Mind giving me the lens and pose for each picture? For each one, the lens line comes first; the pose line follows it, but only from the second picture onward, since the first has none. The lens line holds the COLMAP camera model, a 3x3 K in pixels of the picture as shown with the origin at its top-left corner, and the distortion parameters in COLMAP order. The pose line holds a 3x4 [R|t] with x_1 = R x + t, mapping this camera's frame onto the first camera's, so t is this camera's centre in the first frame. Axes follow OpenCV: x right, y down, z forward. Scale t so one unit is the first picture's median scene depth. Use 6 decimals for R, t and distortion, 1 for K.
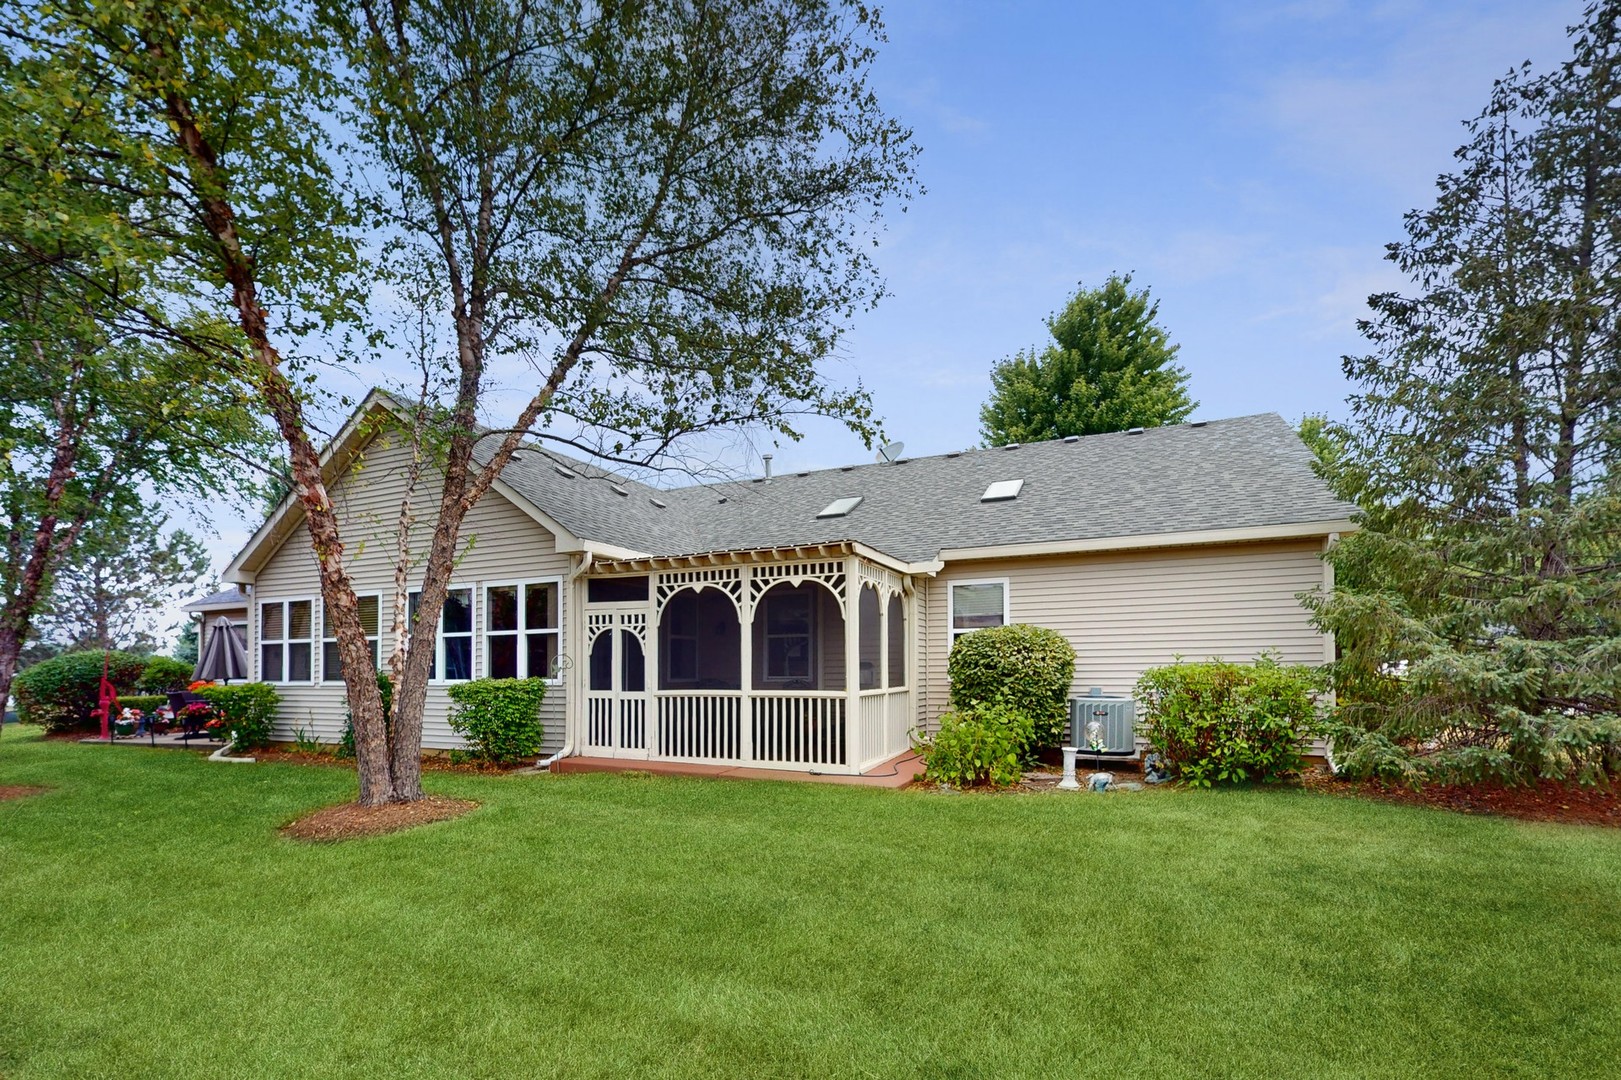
lens RADIAL K [[710.2, 0, 810.5], [0, 710.2, 574.7], [0, 0, 1]] dist [-0.002109, -0.000239]
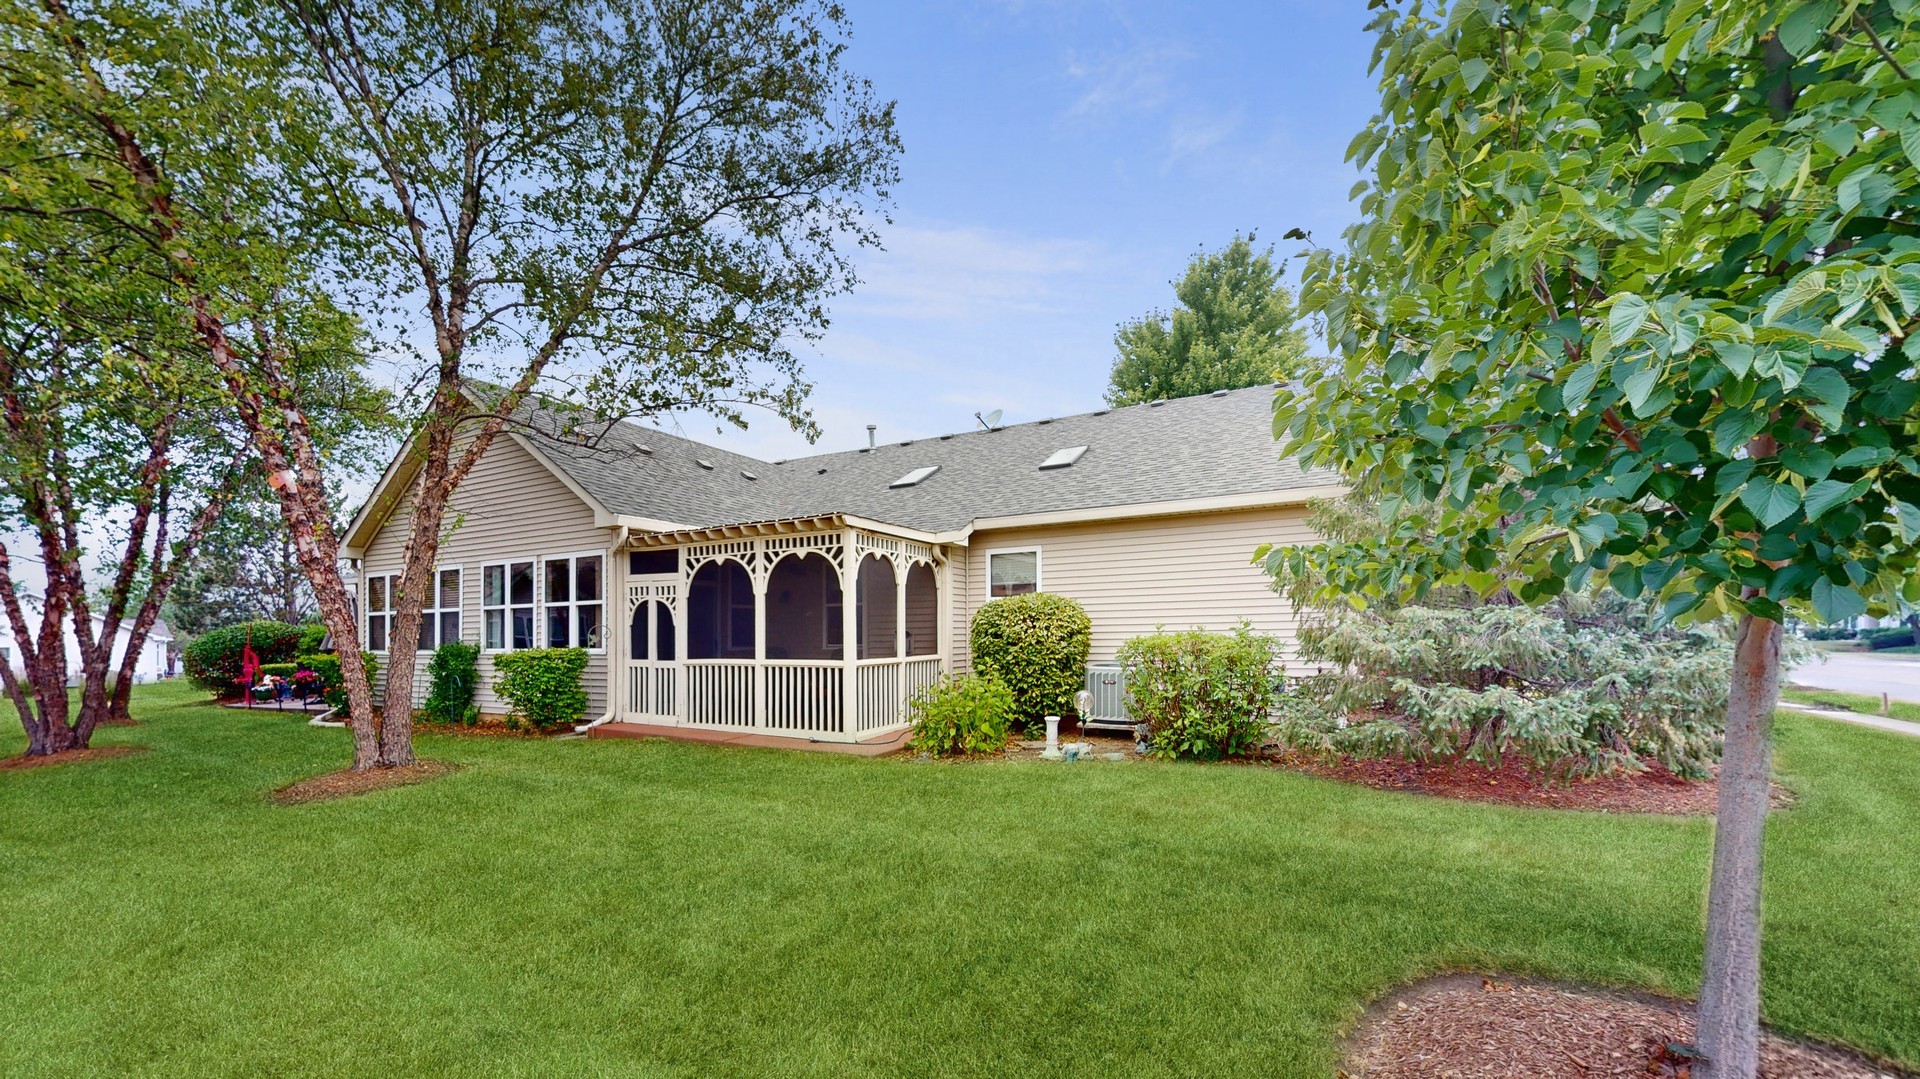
lens RADIAL K [[704.7, 0, 958.6], [0, 704.7, 539.8], [0, 0, 1]] dist [0.000127, -0.000028]
pose [[0.997913, -0.012396, -0.063368, 0.248297], [0.012422, 0.999923, 0.000023, -0.006548], [0.063363, -0.000810, 0.997990, 0.000328]]
